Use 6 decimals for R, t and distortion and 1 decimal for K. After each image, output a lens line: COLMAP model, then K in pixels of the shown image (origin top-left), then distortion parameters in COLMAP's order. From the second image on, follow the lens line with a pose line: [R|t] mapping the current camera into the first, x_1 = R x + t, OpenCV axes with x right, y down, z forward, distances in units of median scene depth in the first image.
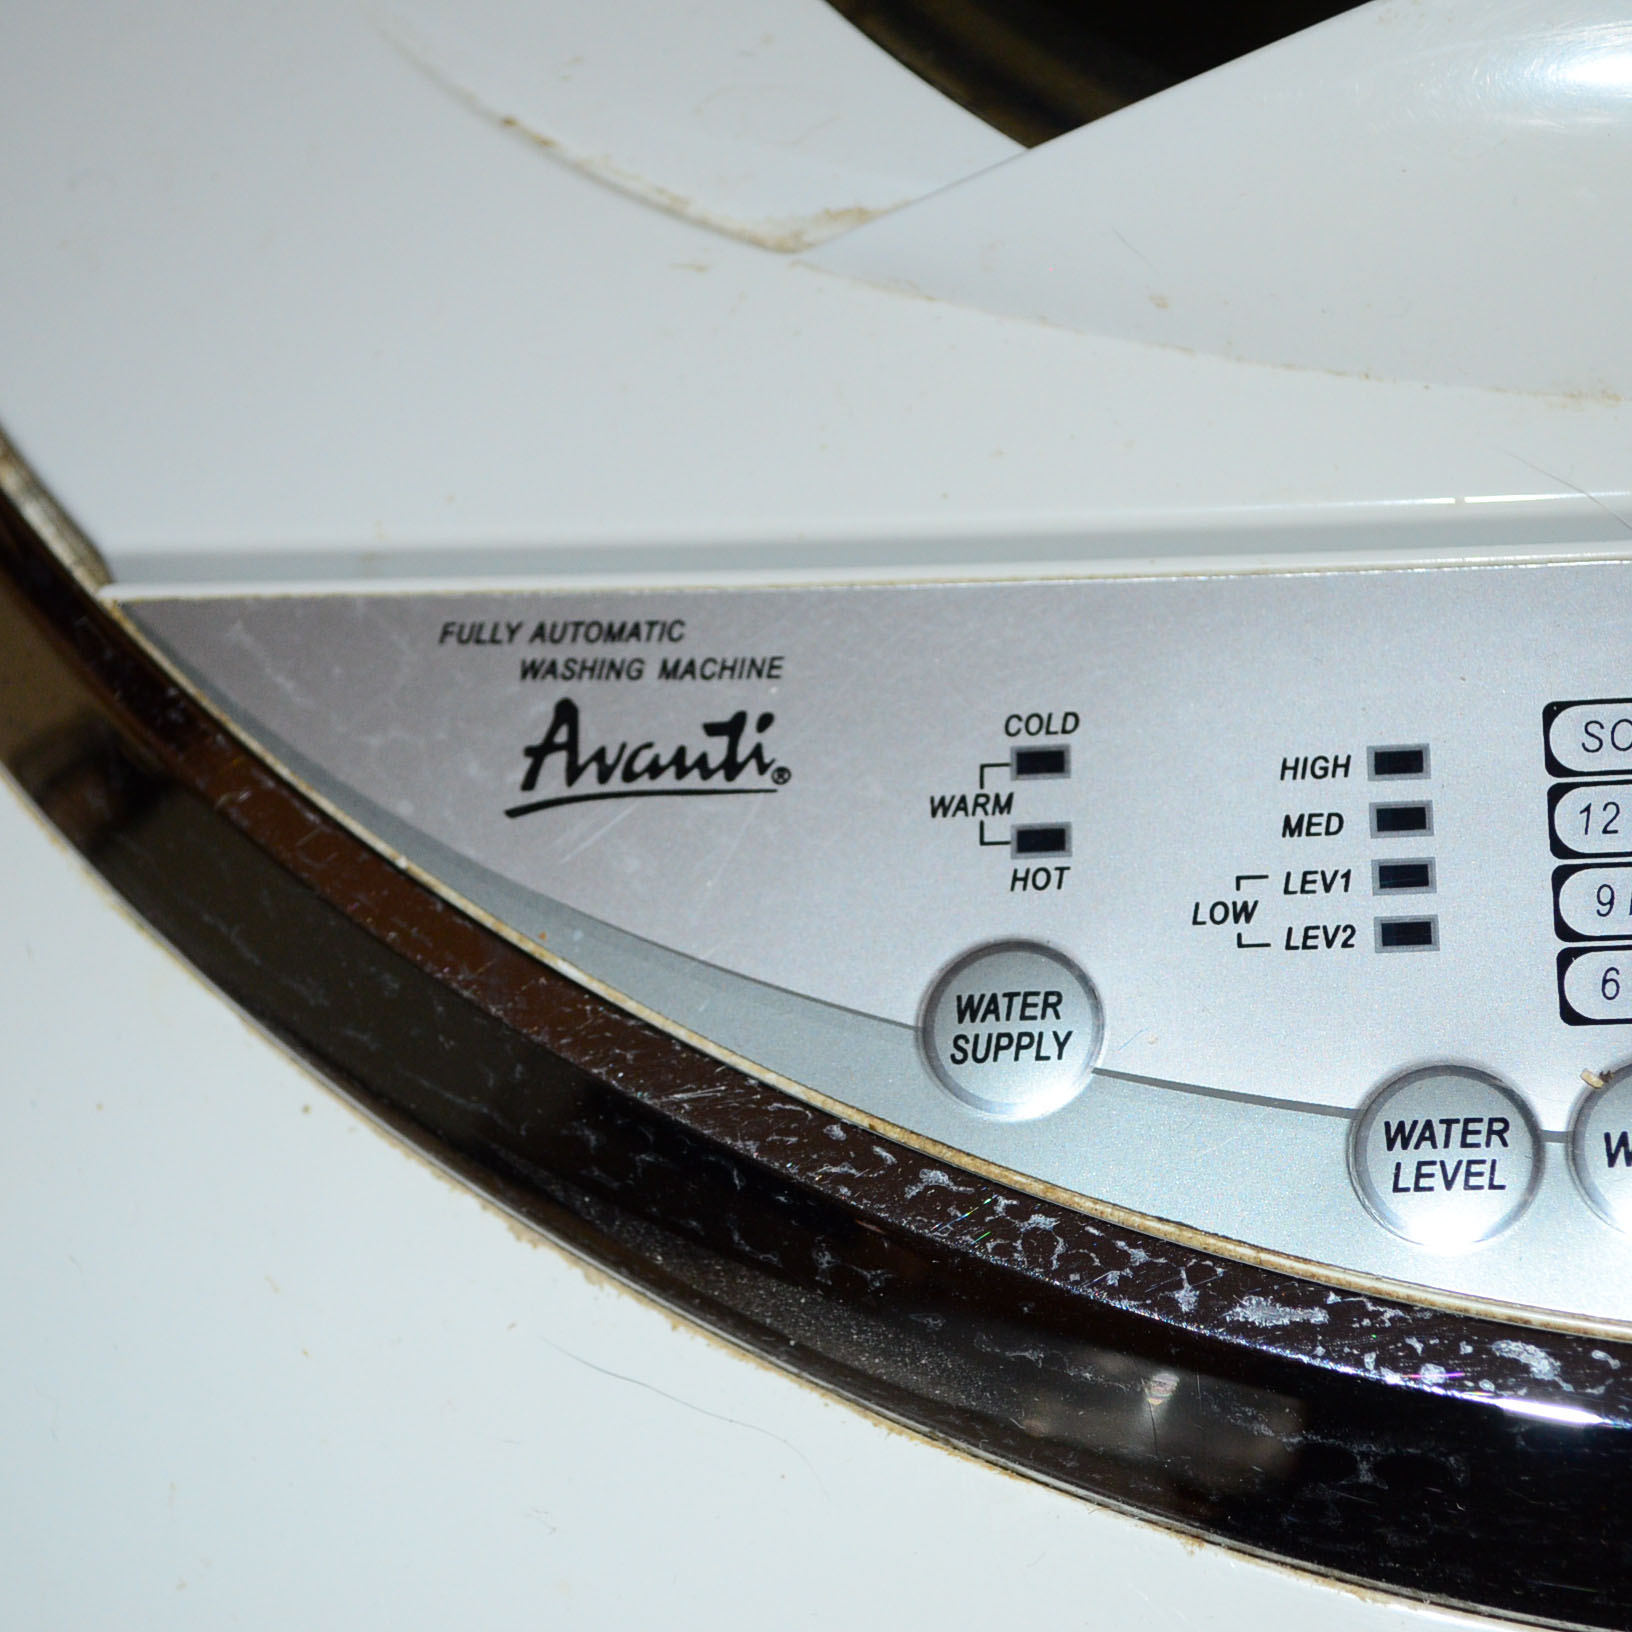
lens RADIAL K [[3804.1, 0, 817.0], [0, 3804.1, 816.8], [0, 0, 1]] dist [-0.003777, 0.000000]
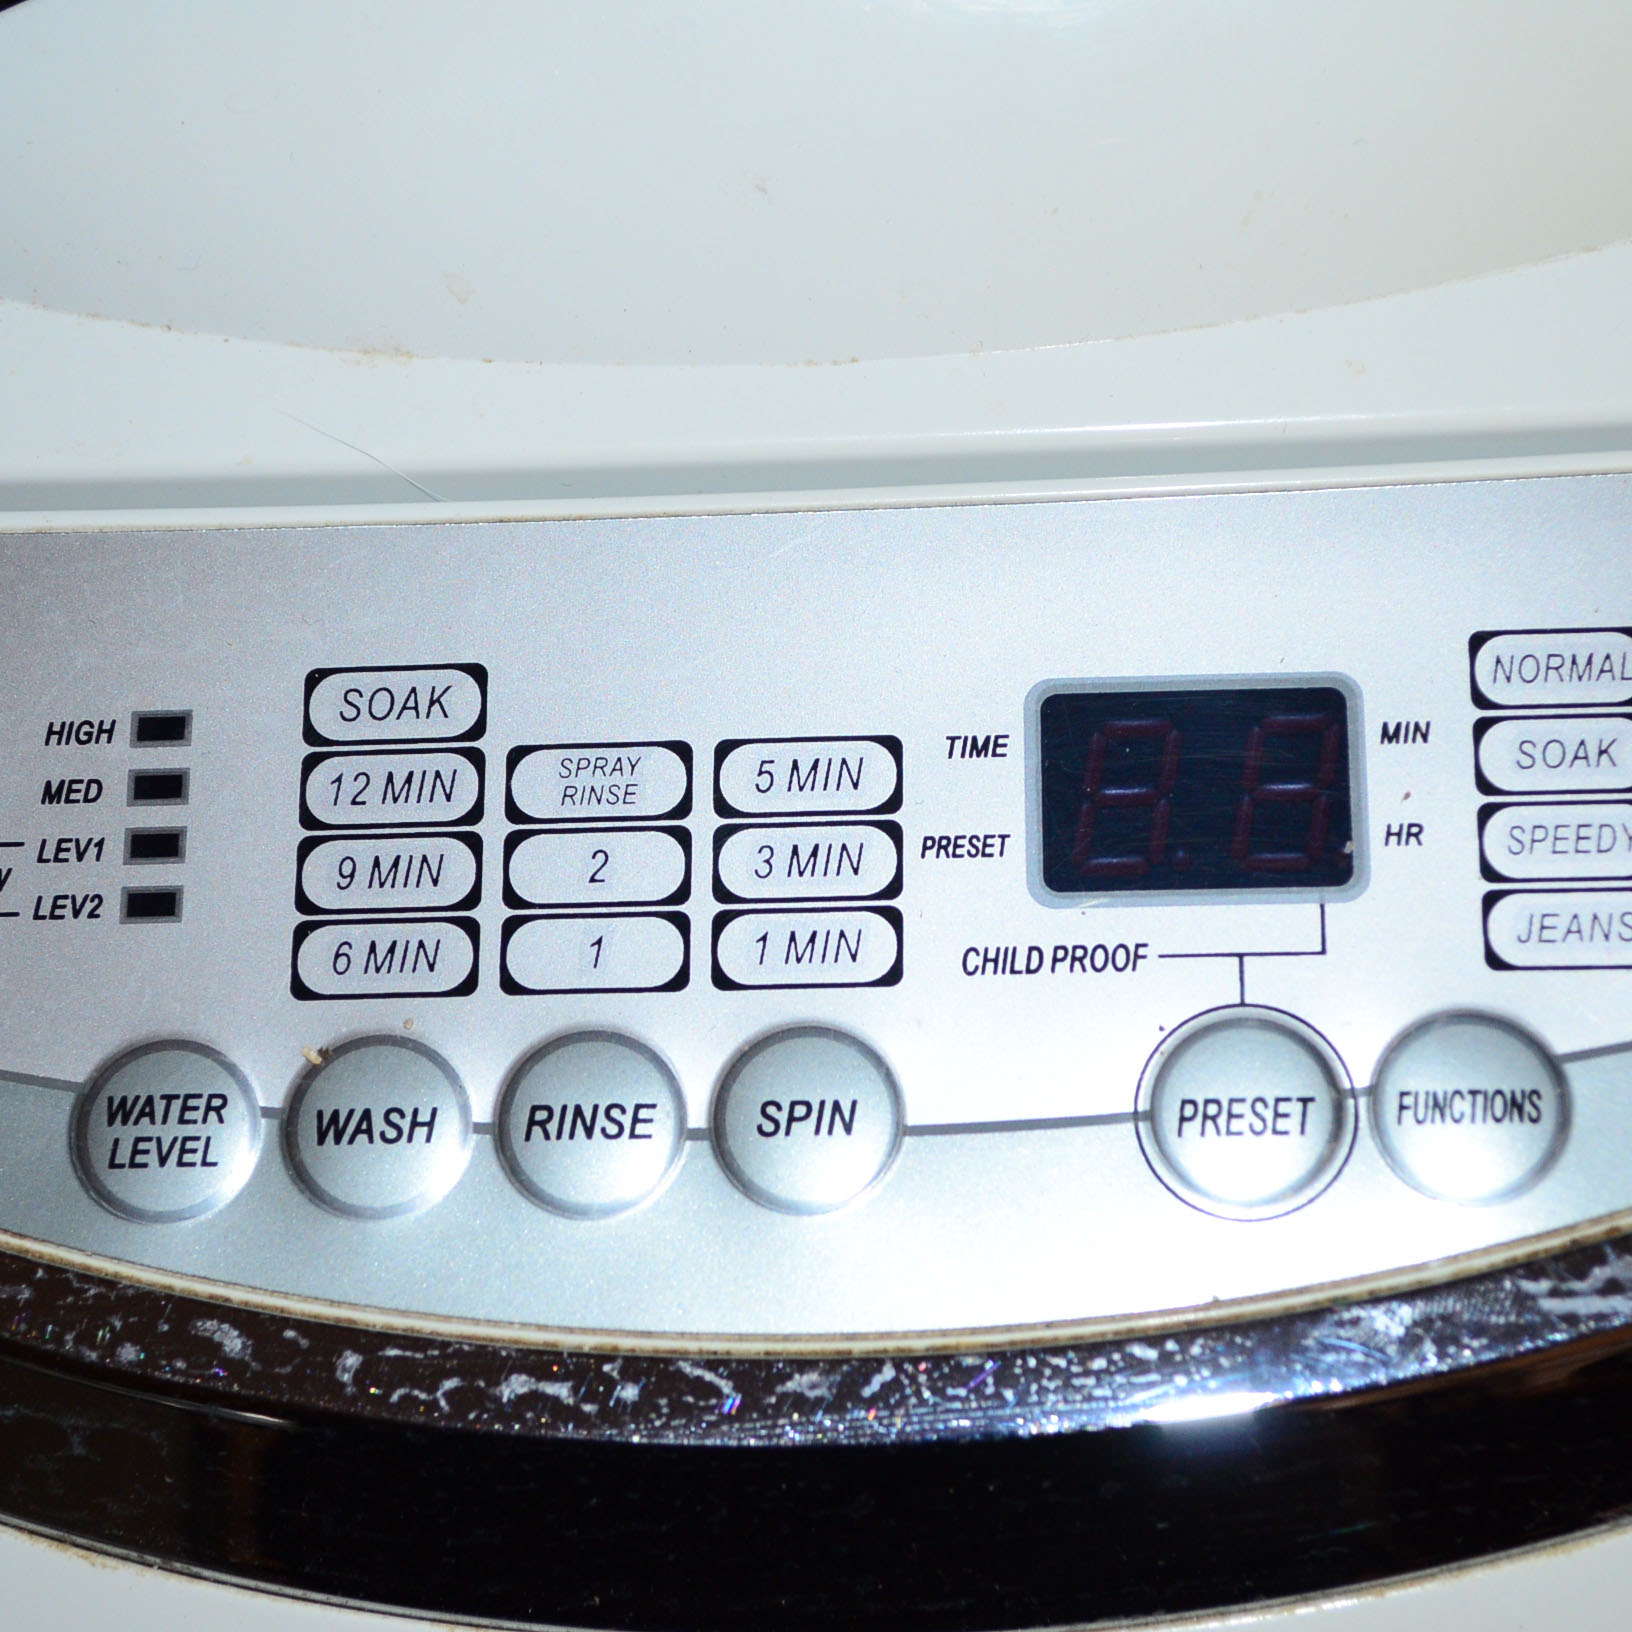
lens RADIAL K [[3804.1, 0, 816.3], [0, 3804.1, 816.8], [0, 0, 1]] dist [-0.003777, 0.000000]
pose [[0.998639, 0.003628, 0.052027, 0.264836], [-0.007484, 0.997221, 0.074129, -0.064468], [-0.051614, -0.074418, 0.995891, -0.001134]]
